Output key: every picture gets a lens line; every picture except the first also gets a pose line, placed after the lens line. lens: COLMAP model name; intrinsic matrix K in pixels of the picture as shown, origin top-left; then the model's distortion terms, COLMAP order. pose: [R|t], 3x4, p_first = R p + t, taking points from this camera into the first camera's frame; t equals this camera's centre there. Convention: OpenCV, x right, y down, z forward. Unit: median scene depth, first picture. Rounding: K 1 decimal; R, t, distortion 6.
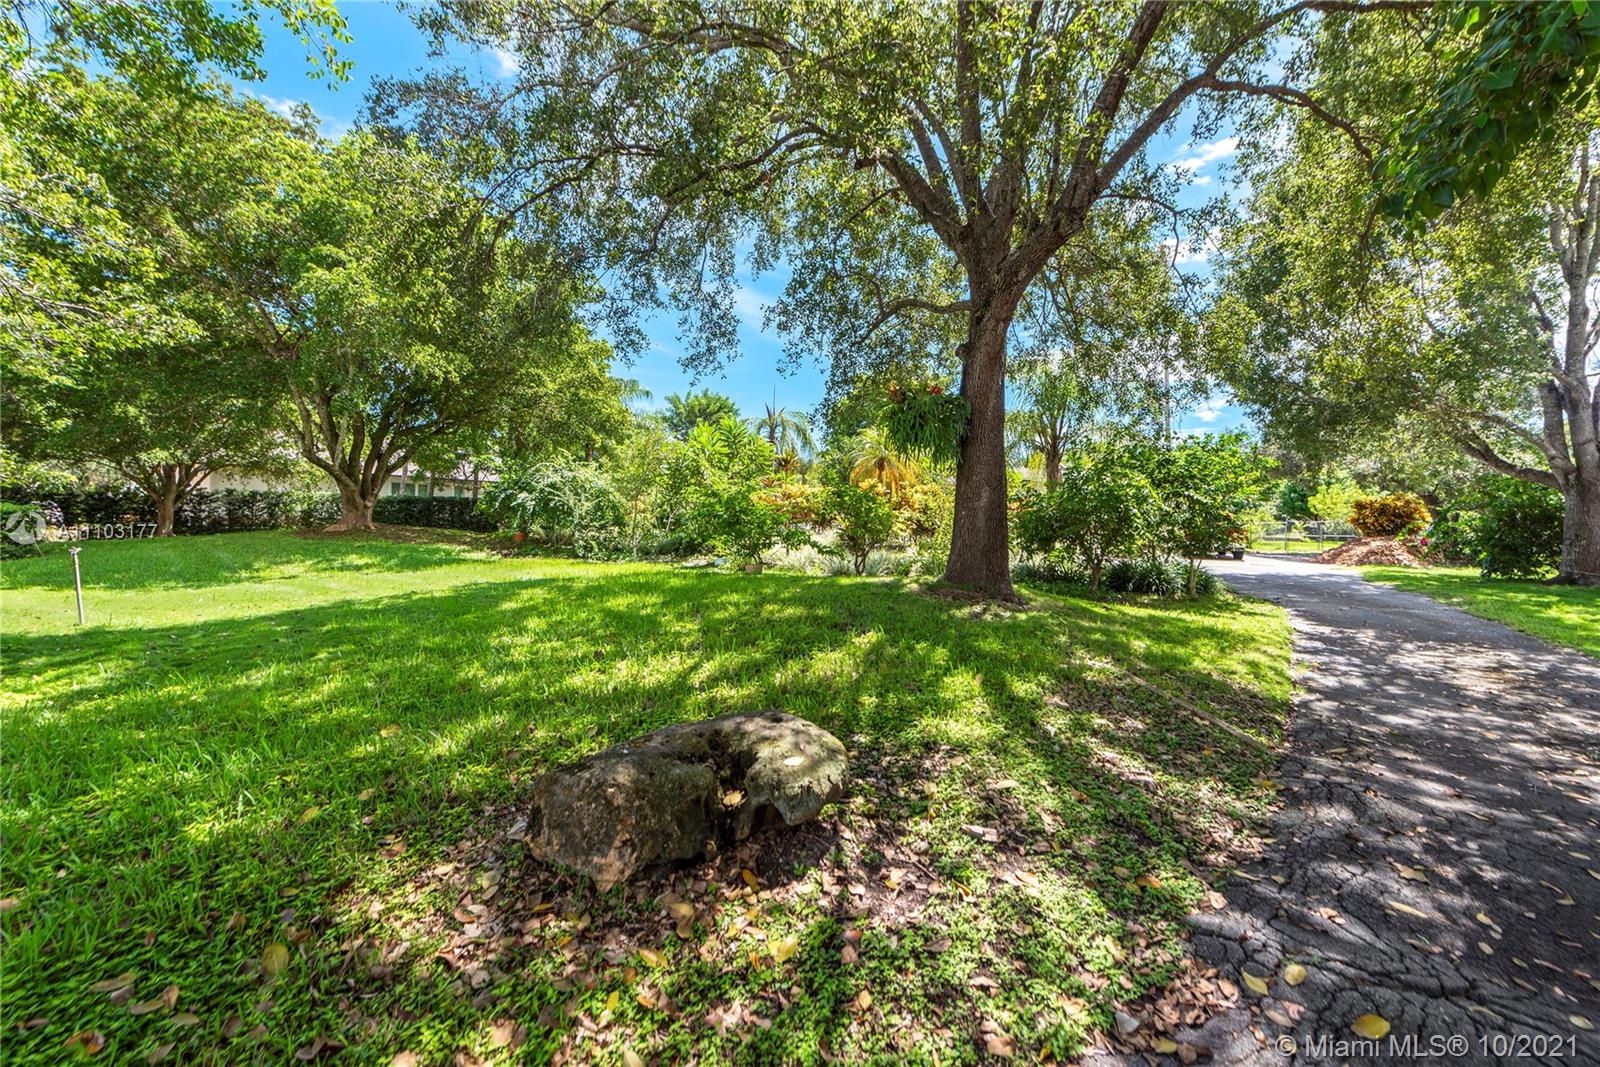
lens RADIAL K [[642.1, 0, 805.2], [0, 642.1, 519.4], [0, 0, 1]] dist [0.007145, -0.000881]
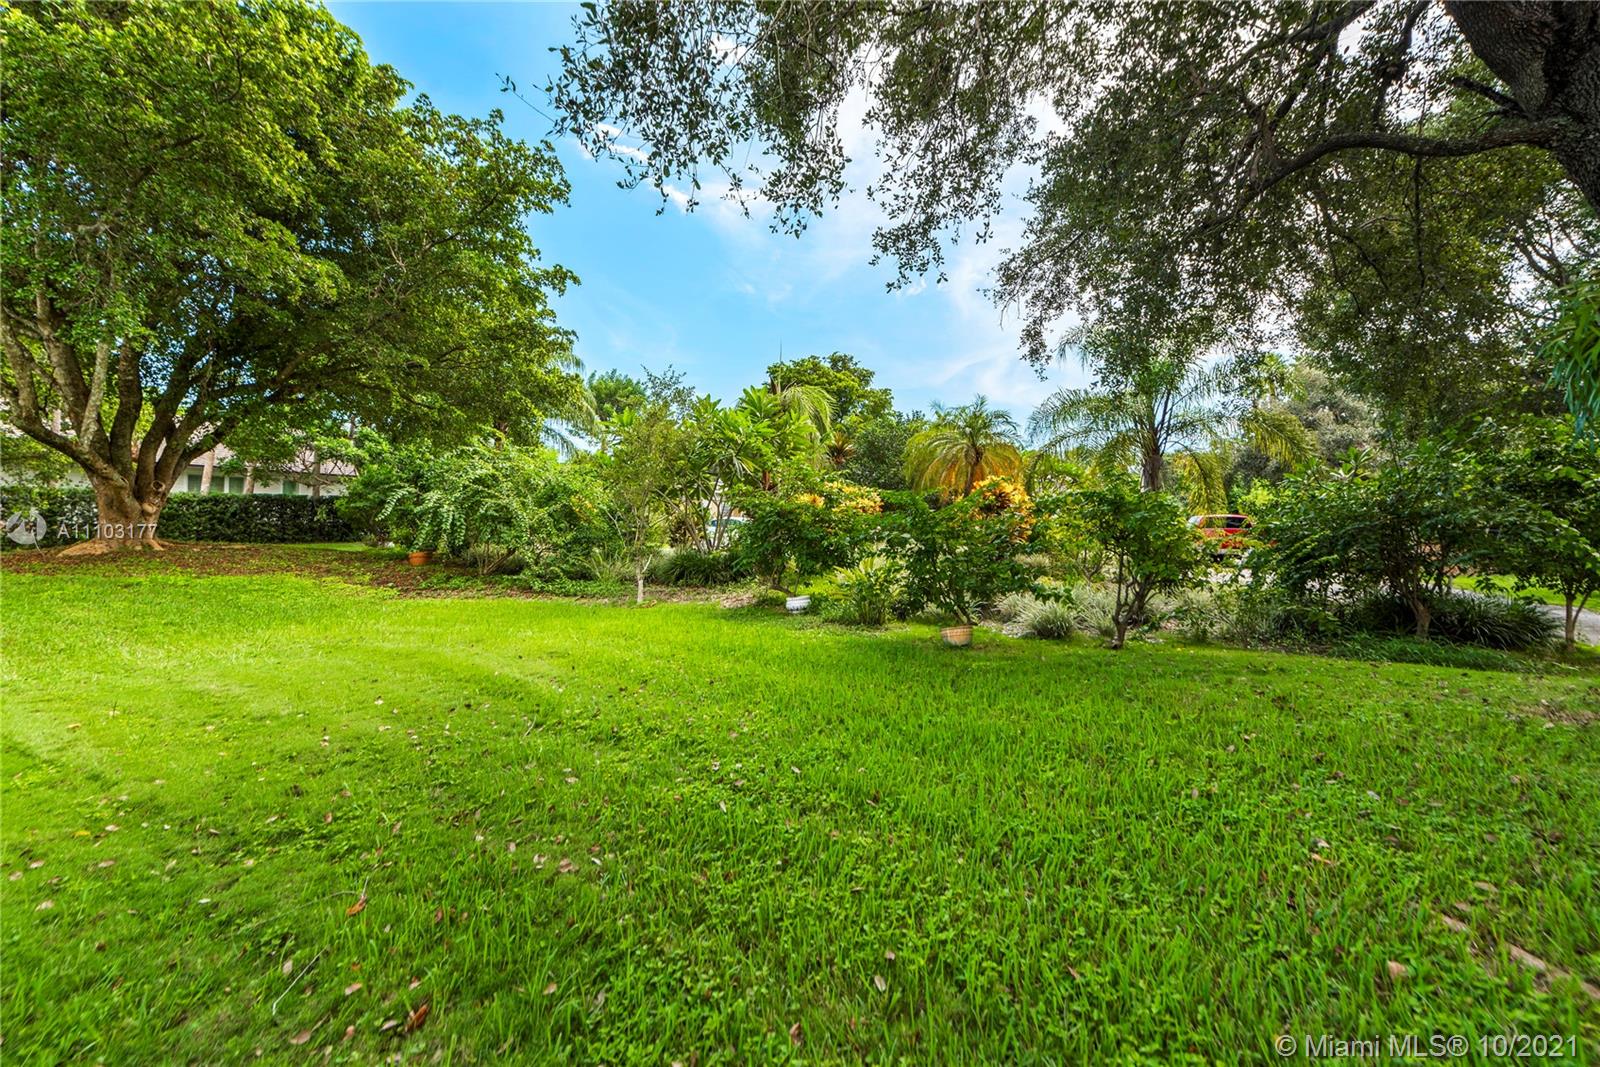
lens RADIAL K [[642.1, 0, 805.2], [0, 642.1, 519.4], [0, 0, 1]] dist [0.007145, -0.000881]
pose [[0.980675, -0.004388, 0.195596, -0.173527], [0.003610, 0.999984, 0.004334, -0.013363], [-0.195612, -0.003544, 0.980675, 0.255855]]
